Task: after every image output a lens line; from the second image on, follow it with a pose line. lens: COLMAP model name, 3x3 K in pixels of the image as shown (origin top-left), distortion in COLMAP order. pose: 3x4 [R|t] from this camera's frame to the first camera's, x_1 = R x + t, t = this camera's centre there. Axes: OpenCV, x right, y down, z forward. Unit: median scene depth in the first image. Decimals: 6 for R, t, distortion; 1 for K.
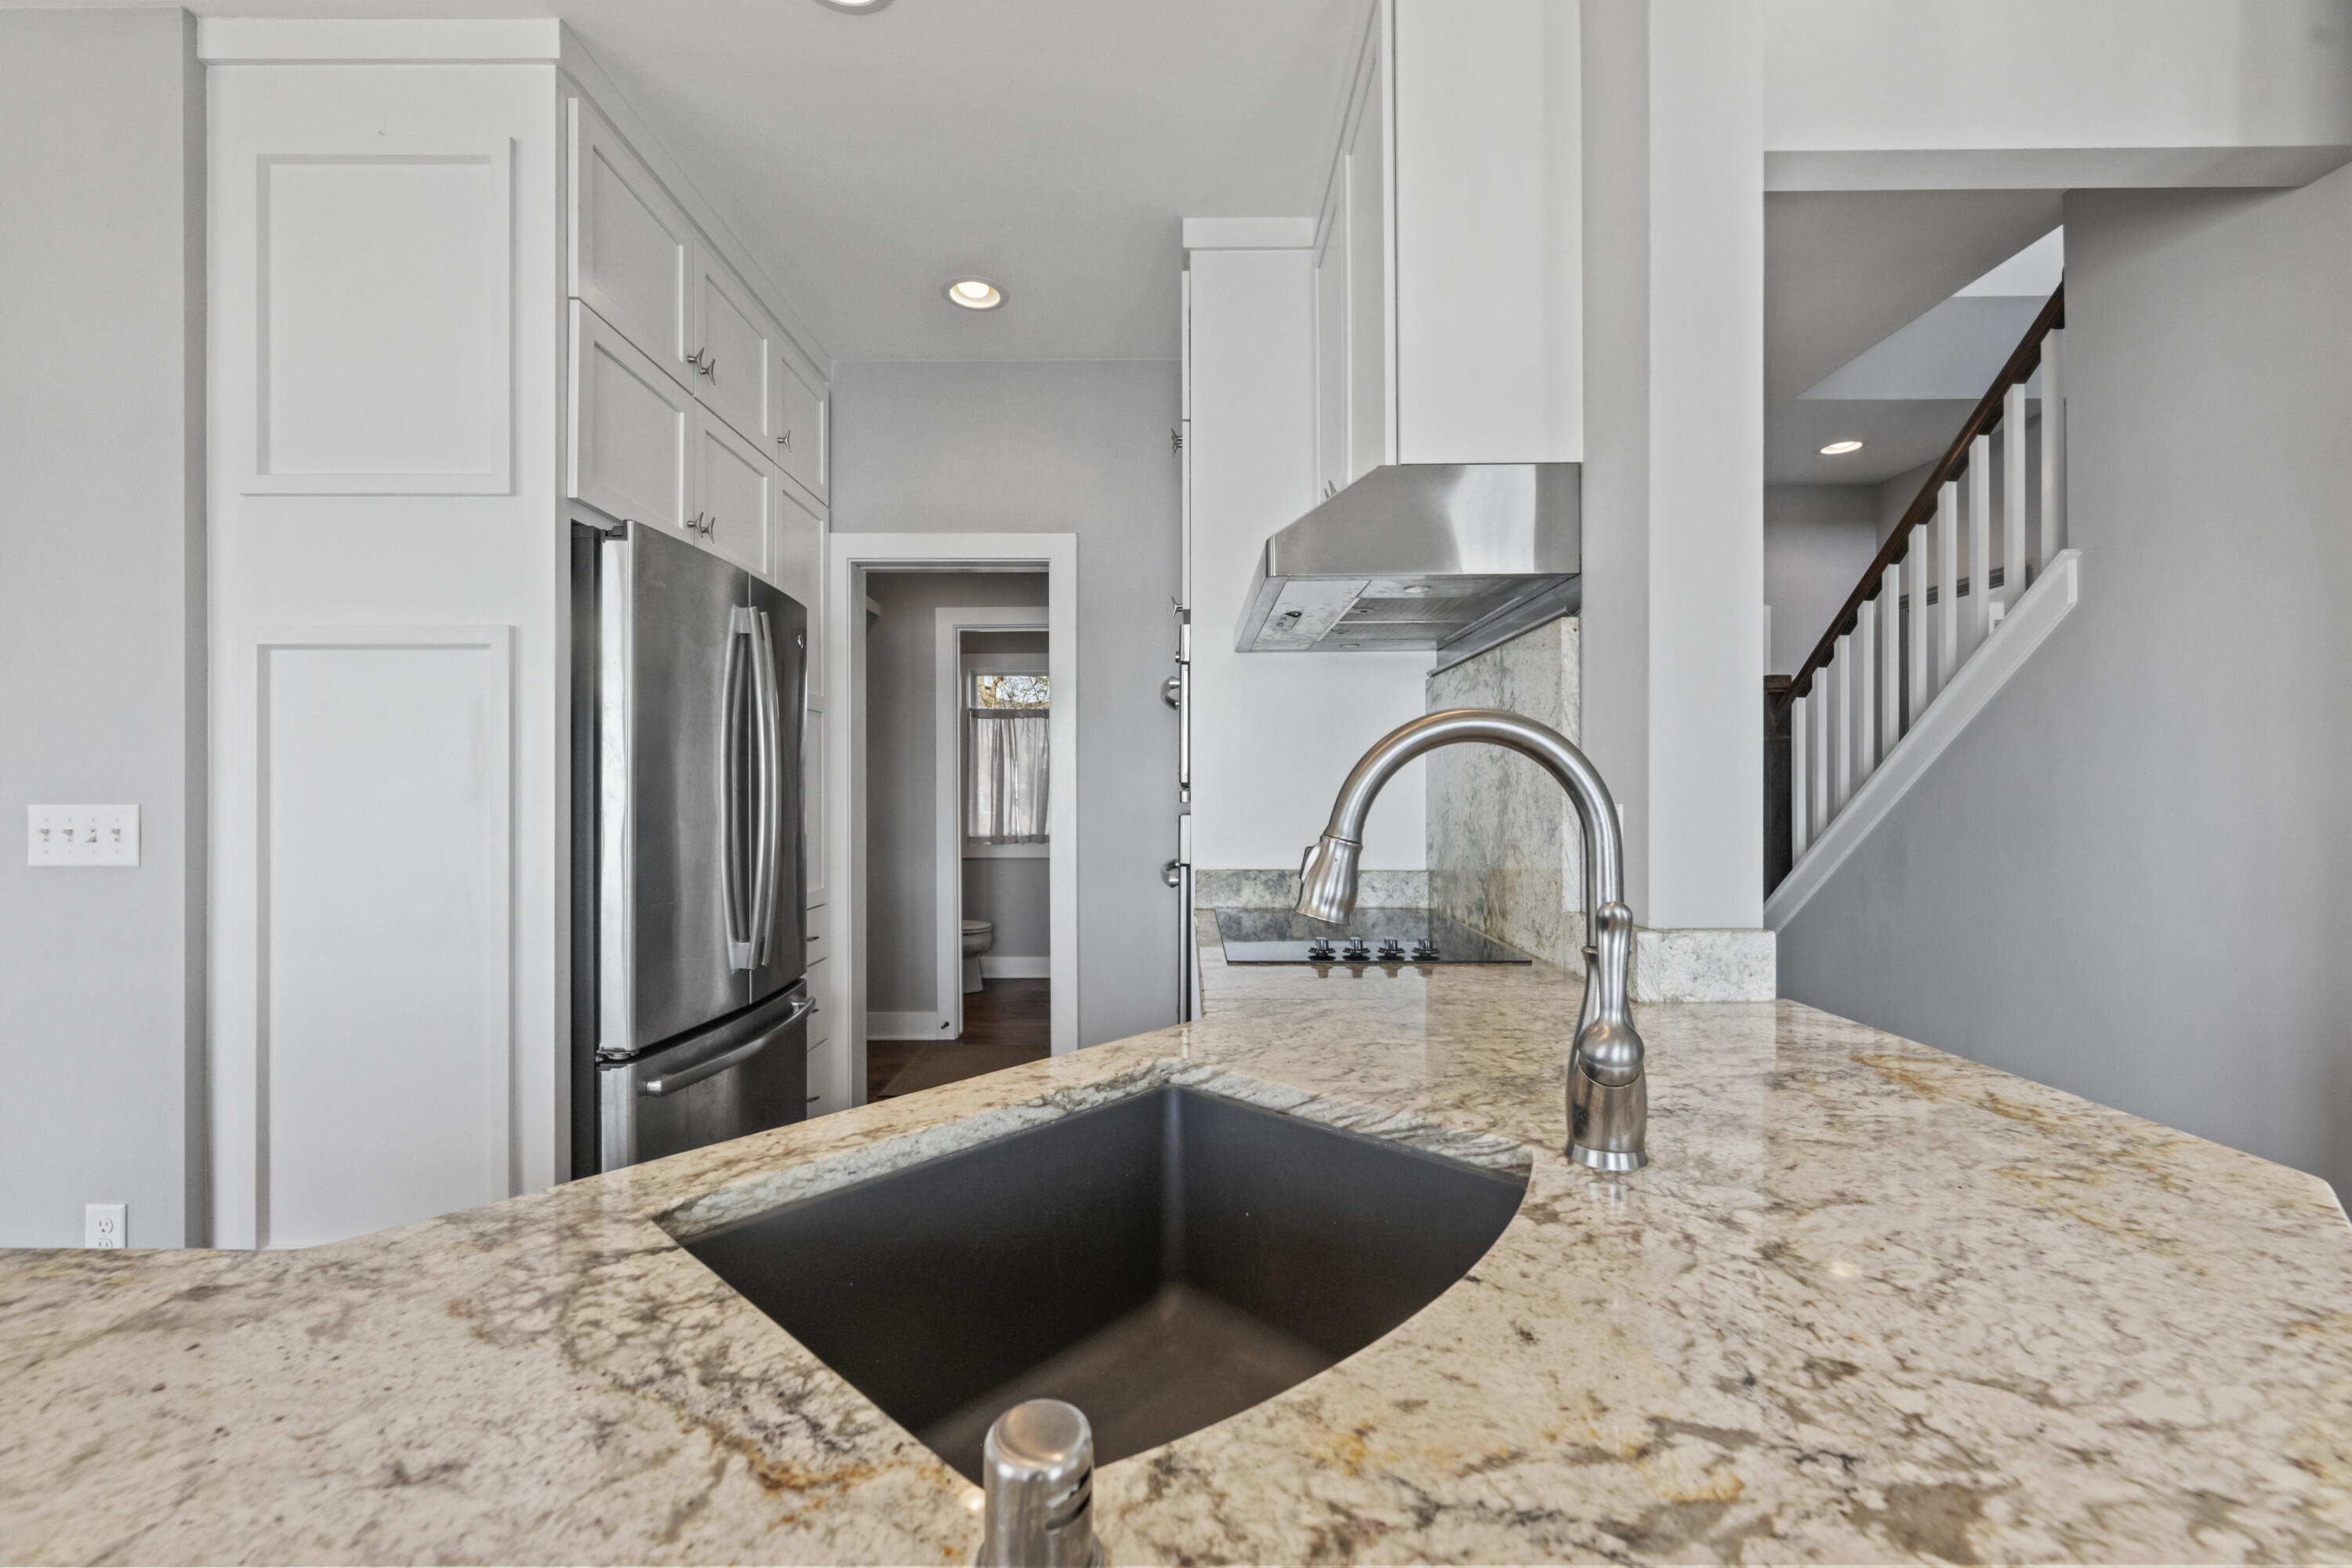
lens RADIAL K [[958.6, 0, 1176.0], [0, 958.6, 784.0], [0, 0, 1]] dist [0.000329, 0.000028]
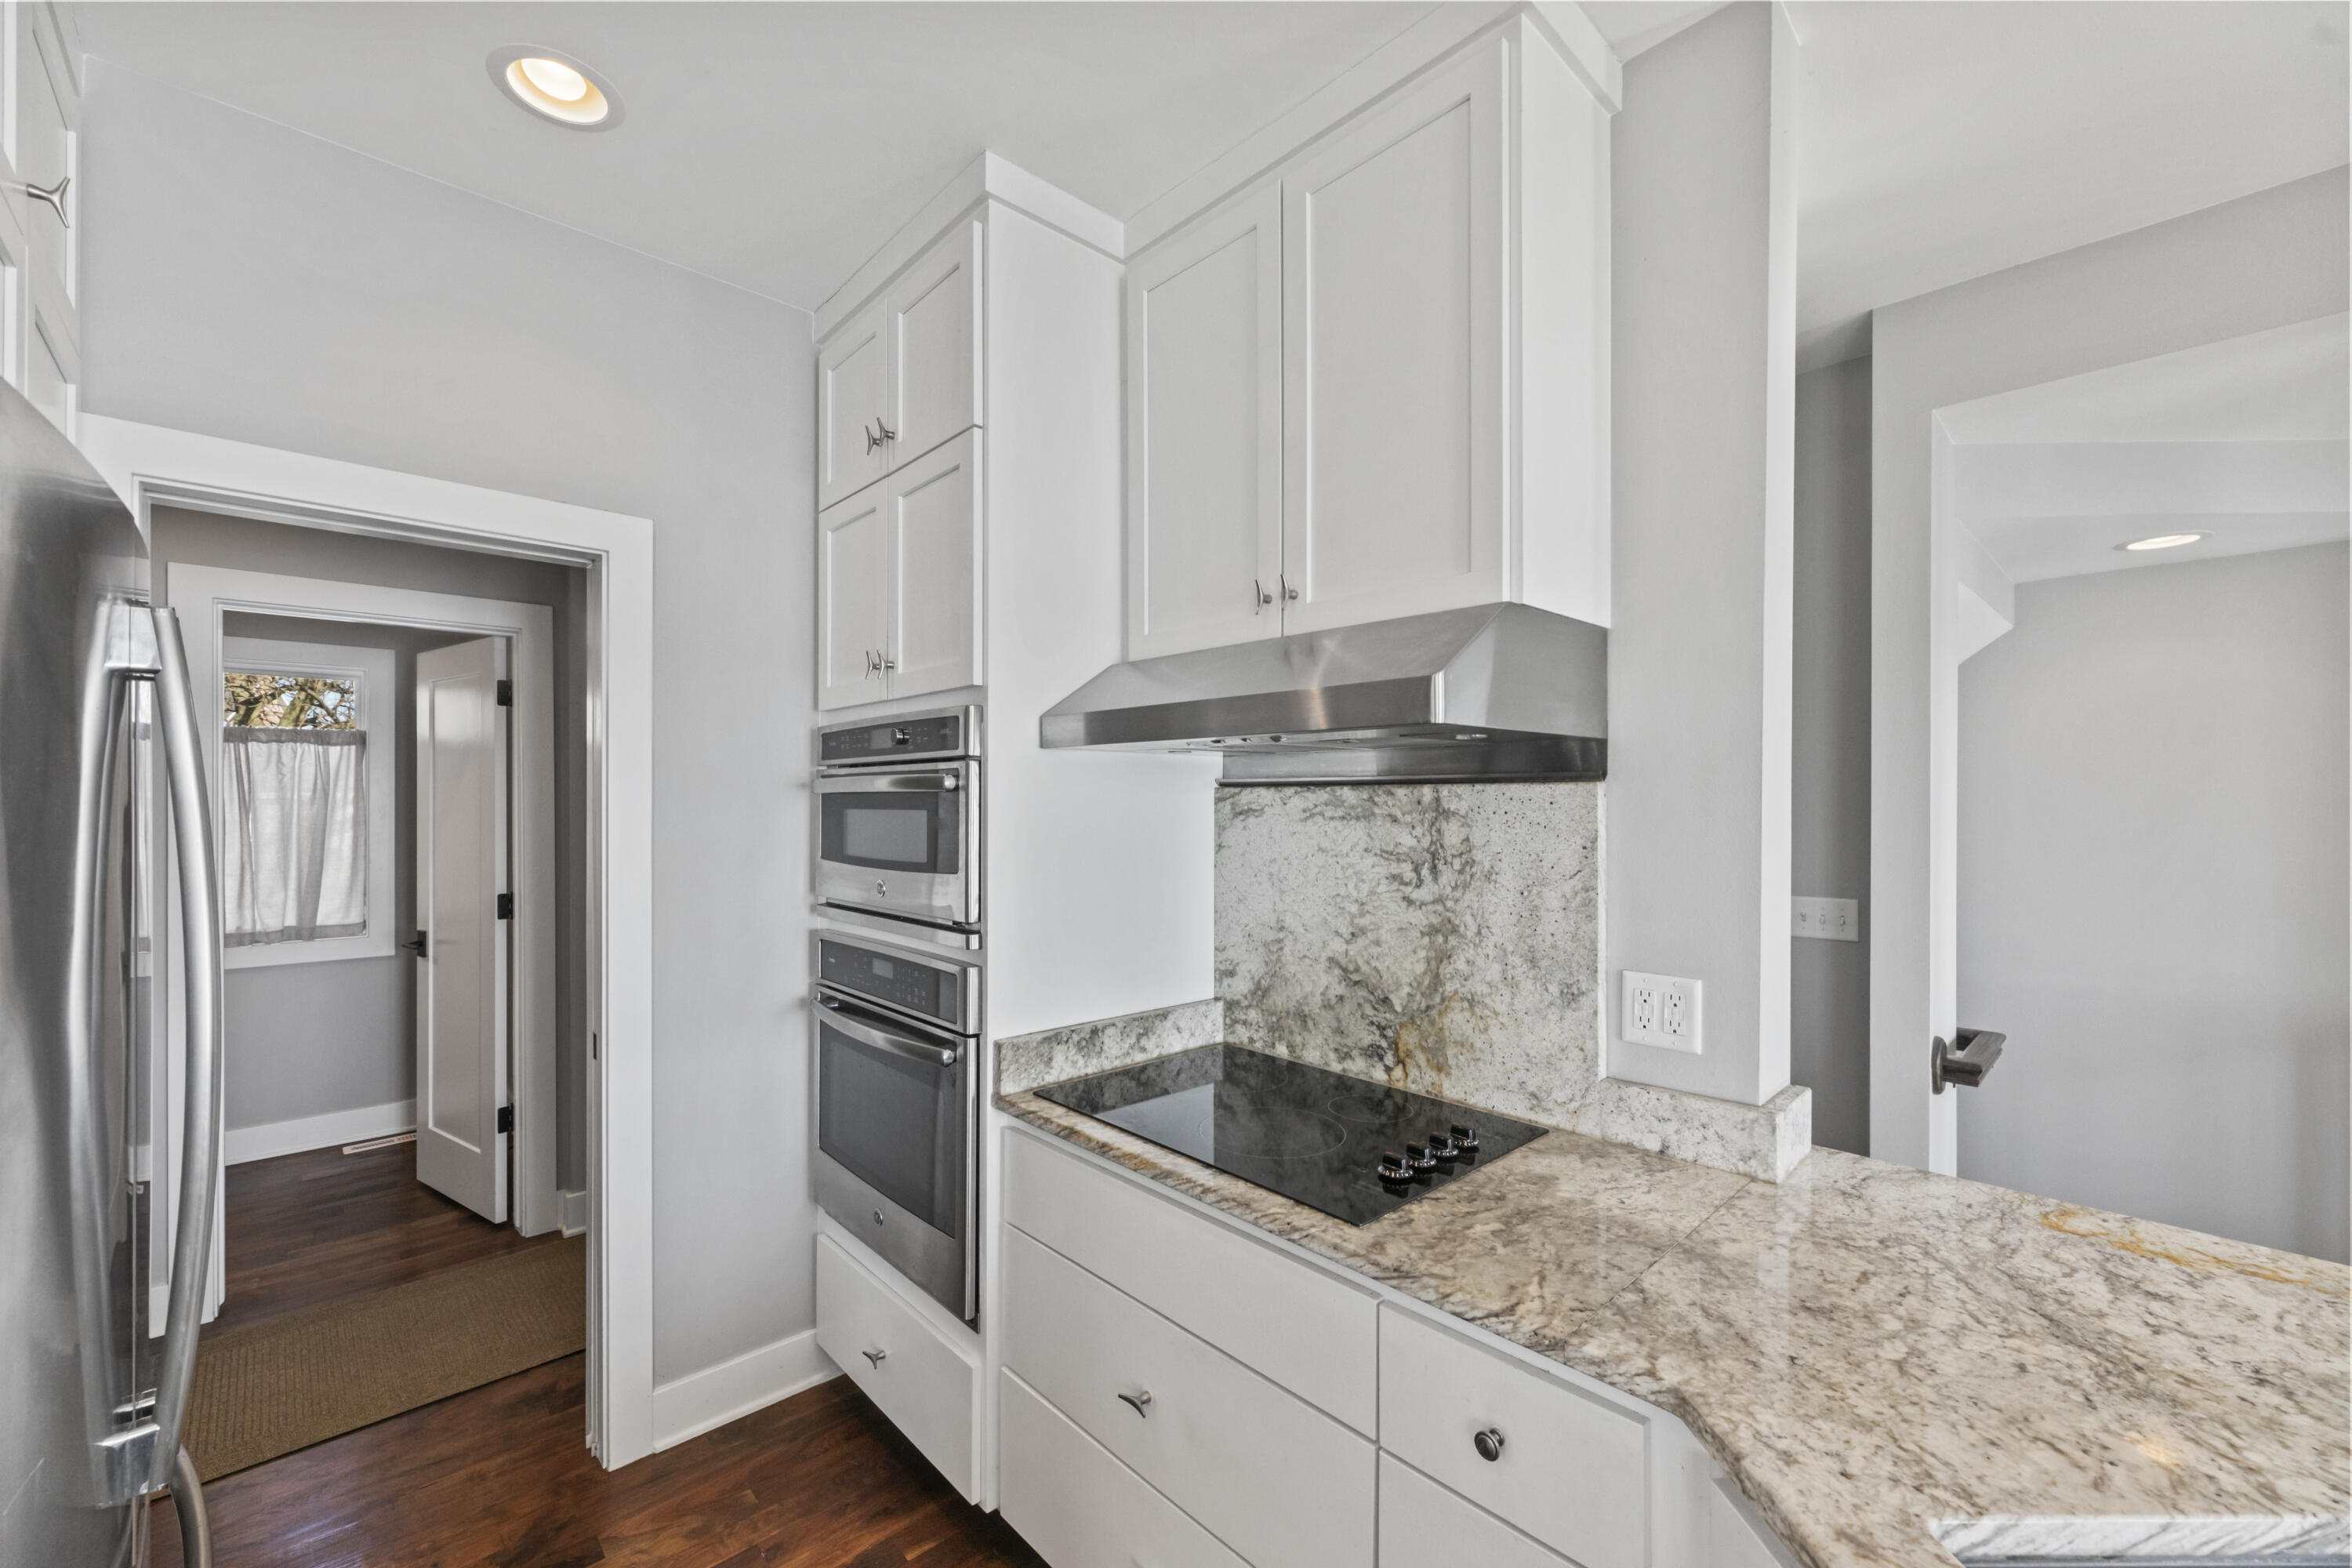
lens RADIAL K [[929.9, 0, 1177.2], [0, 929.9, 801.1], [0, 0, 1]] dist [-0.001209, 0.000324]
pose [[0.727735, 0.007361, 0.685819, -0.374402], [-0.011476, 0.999933, 0.001445, -0.099043], [-0.685763, -0.008922, 0.727771, 0.390002]]
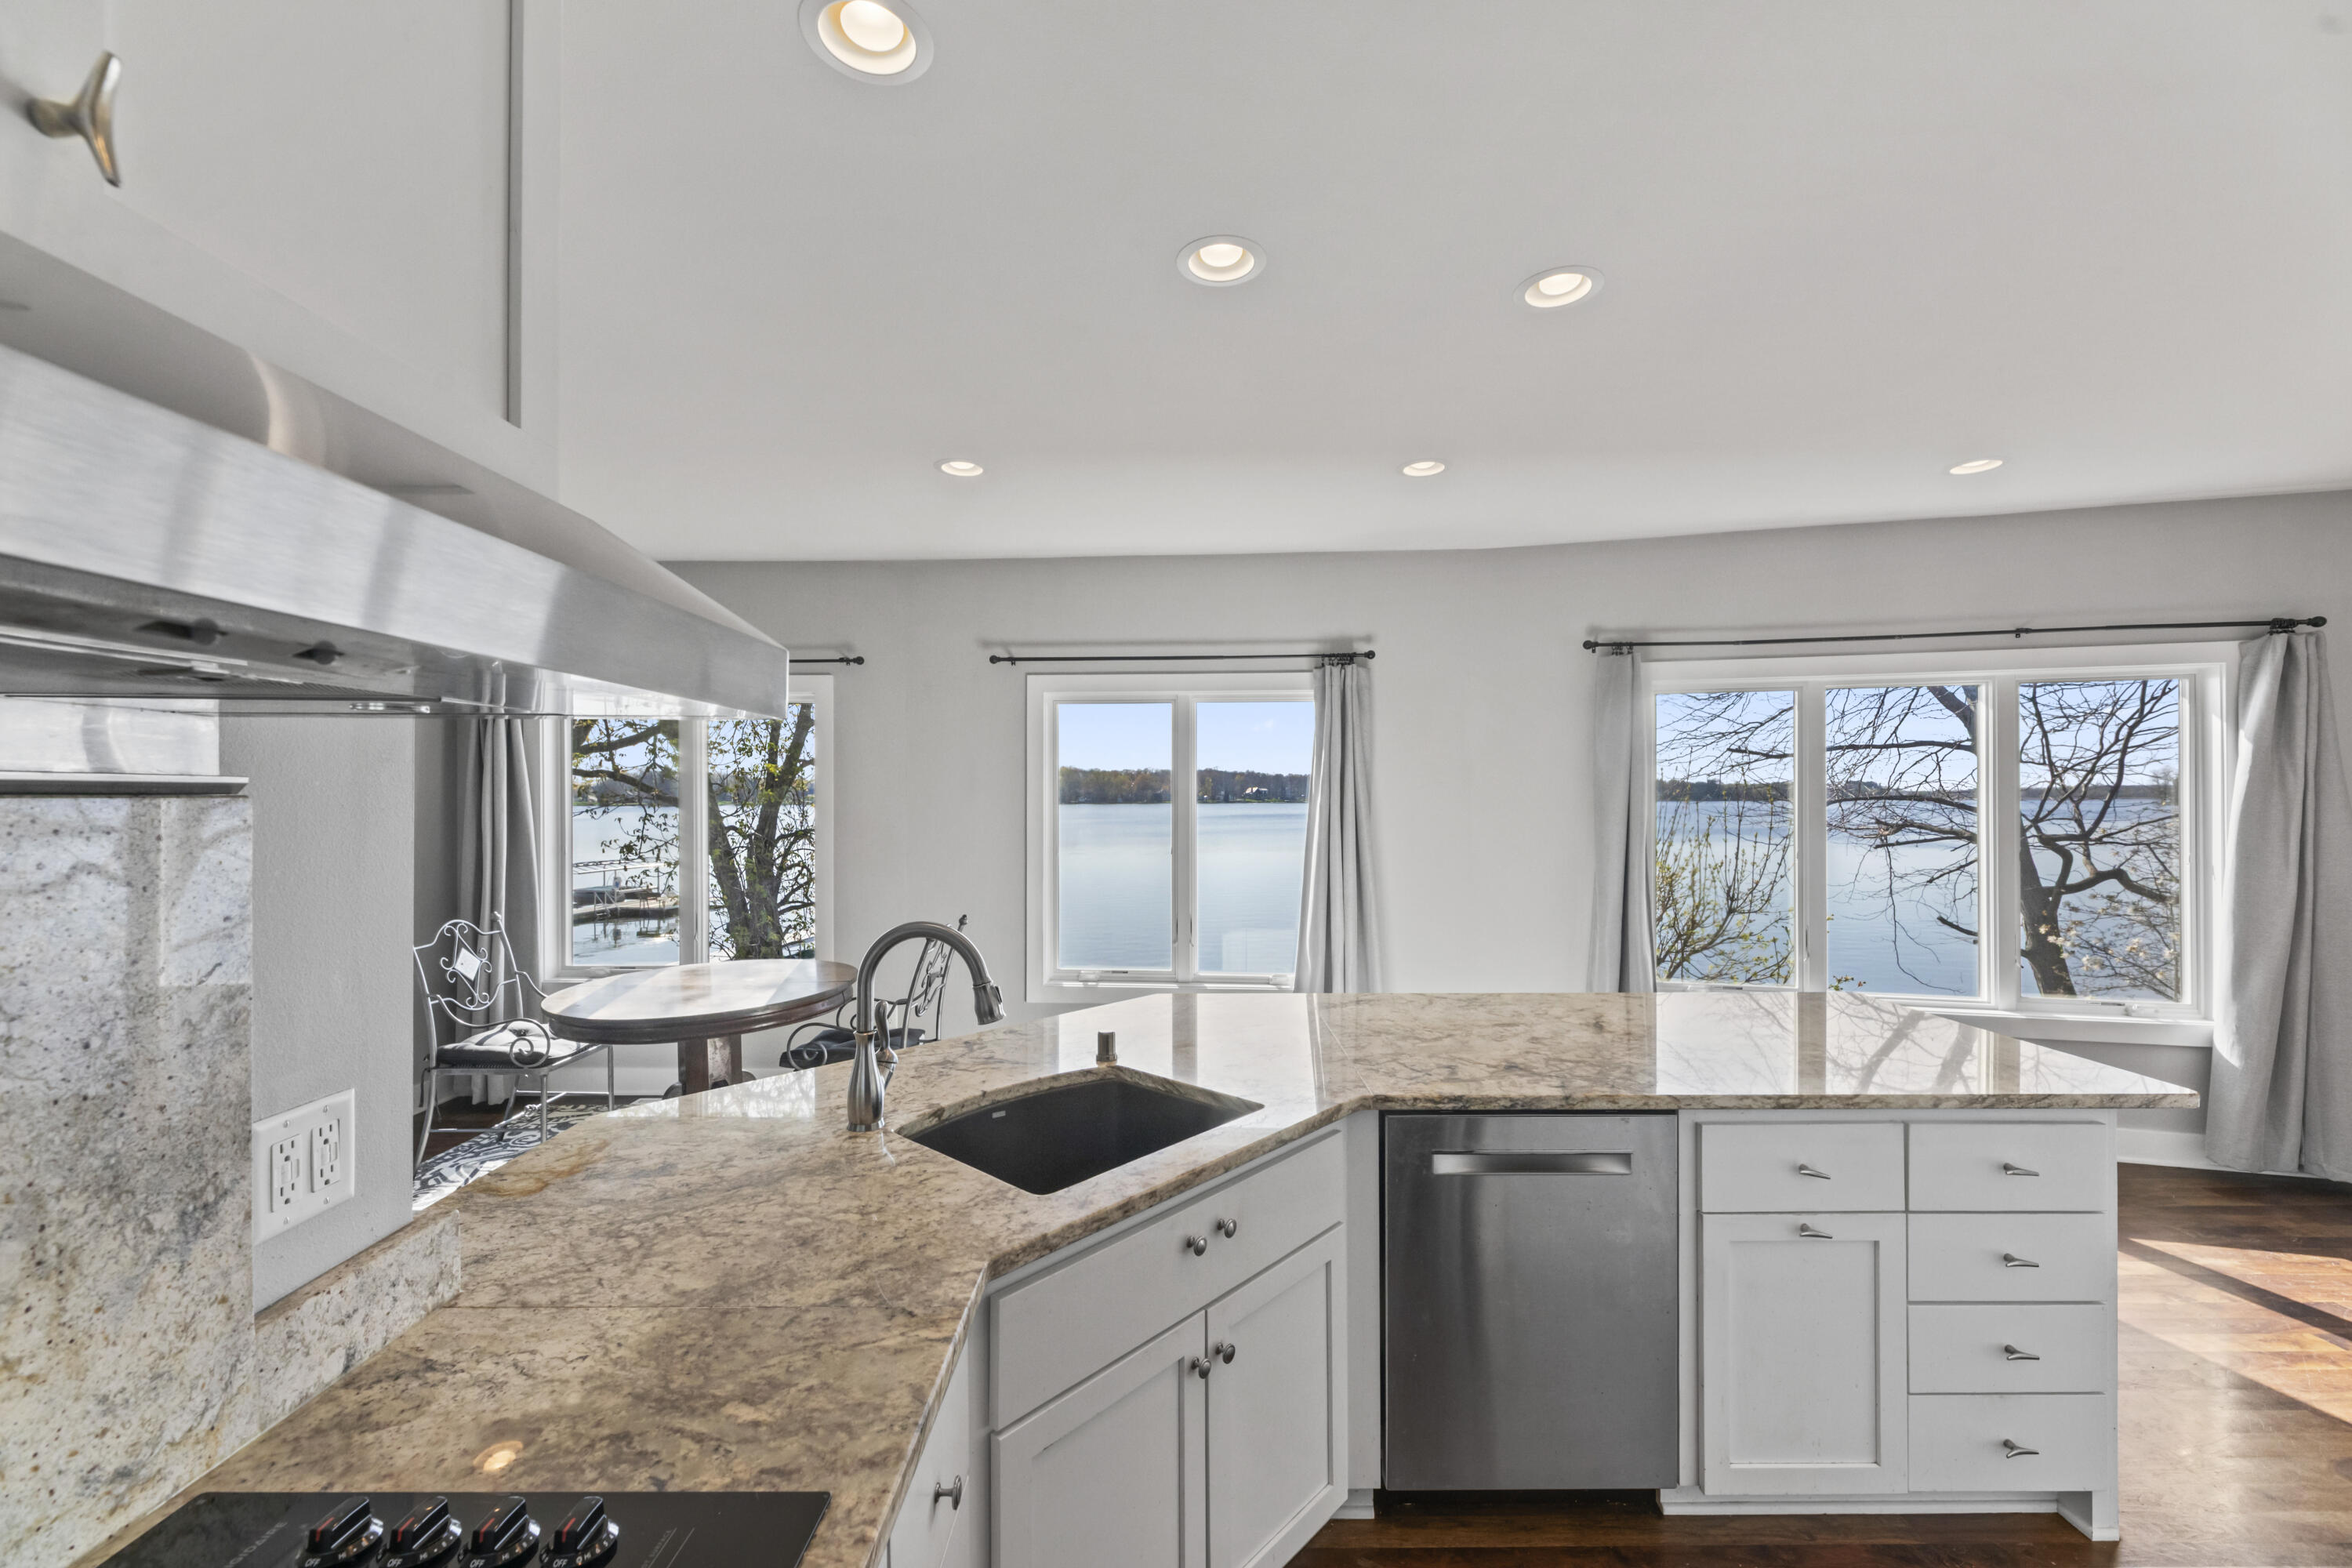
lens RADIAL K [[929.9, 0, 1177.2], [0, 929.9, 801.1], [0, 0, 1]] dist [-0.001209, 0.000324]
pose [[-0.999957, 0.008999, 0.002082, -0.082950], [0.008990, 0.999950, -0.004420, -0.107900], [-0.002122, -0.004401, -0.999988, 1.001018]]
